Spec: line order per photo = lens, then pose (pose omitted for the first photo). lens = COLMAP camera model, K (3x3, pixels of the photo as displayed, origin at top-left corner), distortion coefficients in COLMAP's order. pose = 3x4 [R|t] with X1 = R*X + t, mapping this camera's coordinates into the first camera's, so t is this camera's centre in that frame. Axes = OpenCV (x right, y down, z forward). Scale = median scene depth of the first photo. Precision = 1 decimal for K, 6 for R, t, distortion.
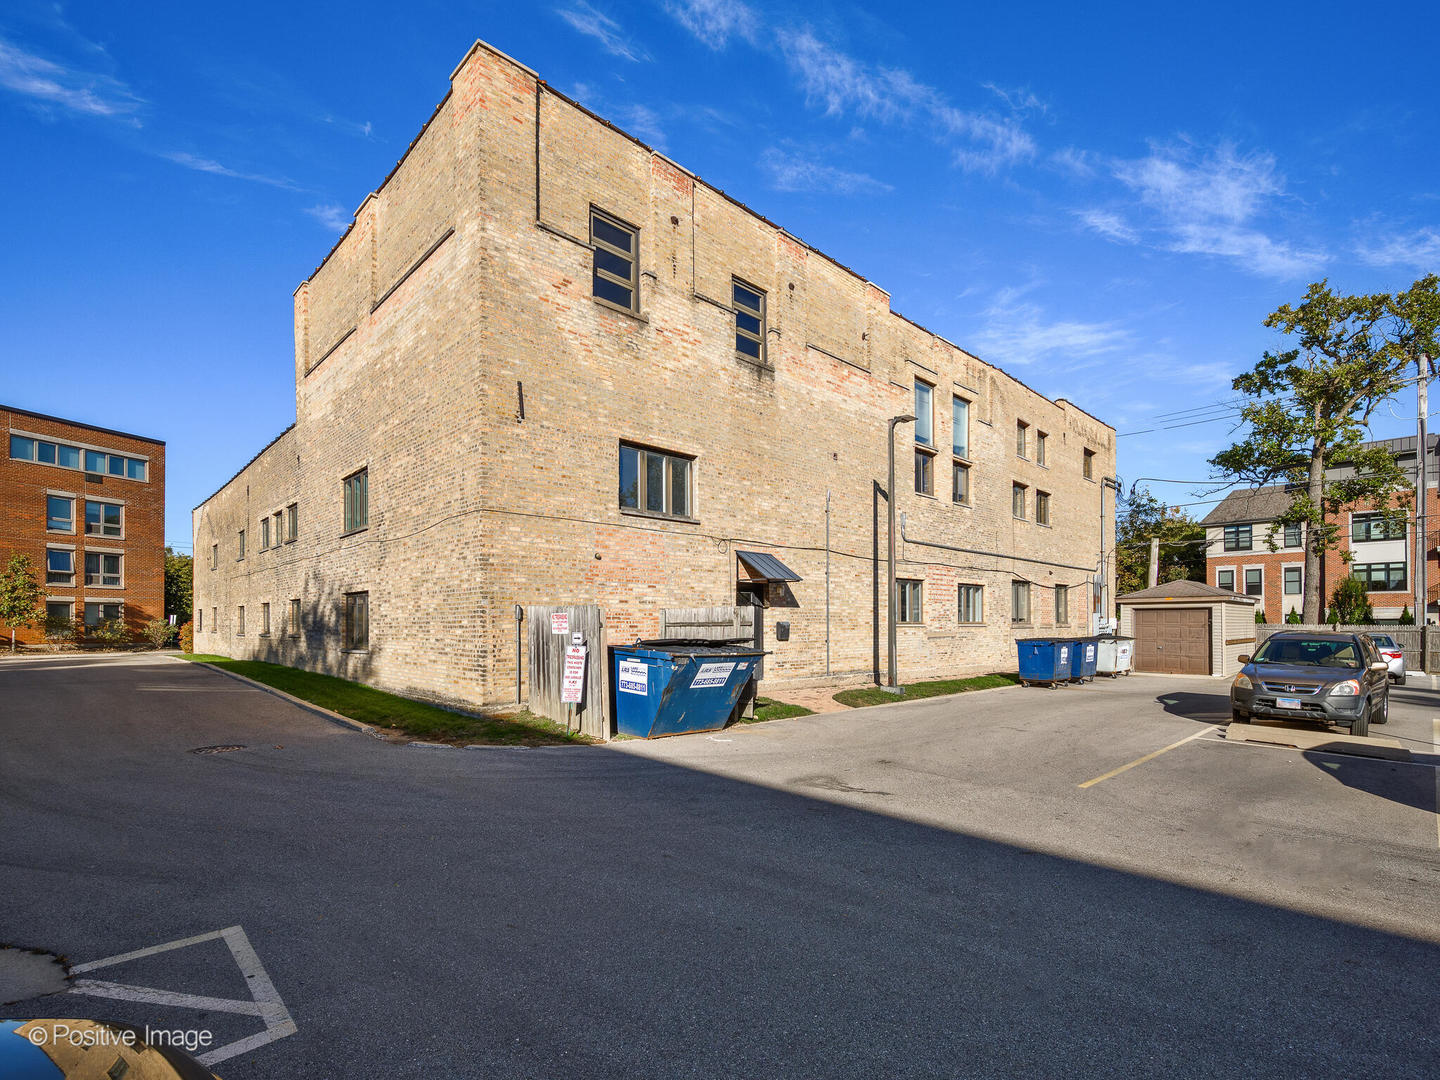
lens RADIAL K [[695.8, 0, 718.4], [0, 695.8, 622.2], [0, 0, 1]] dist [-0.004443, -0.000331]
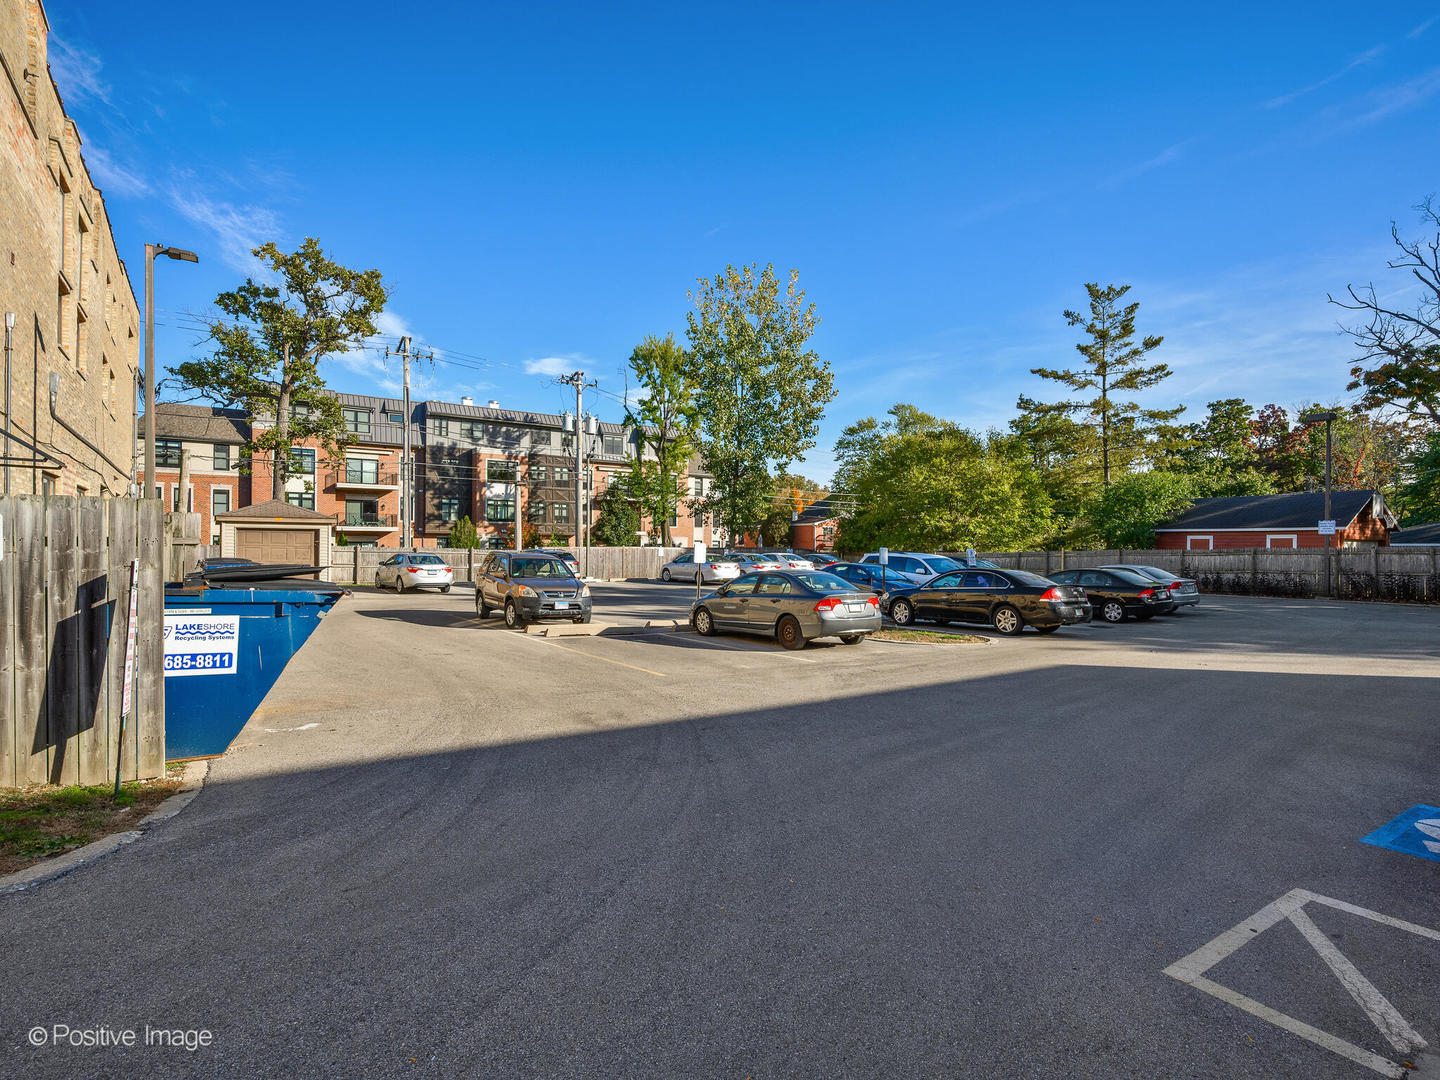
lens RADIAL K [[730.2, 0, 720.0], [0, 730.2, 540.0], [0, 0, 1]] dist [-0.000204, -0.000774]
pose [[0.162746, 0.013680, 0.986573, -0.259970], [-0.010036, 0.999875, -0.012209, 0.001922], [-0.986617, -0.007914, 0.162863, 0.229505]]
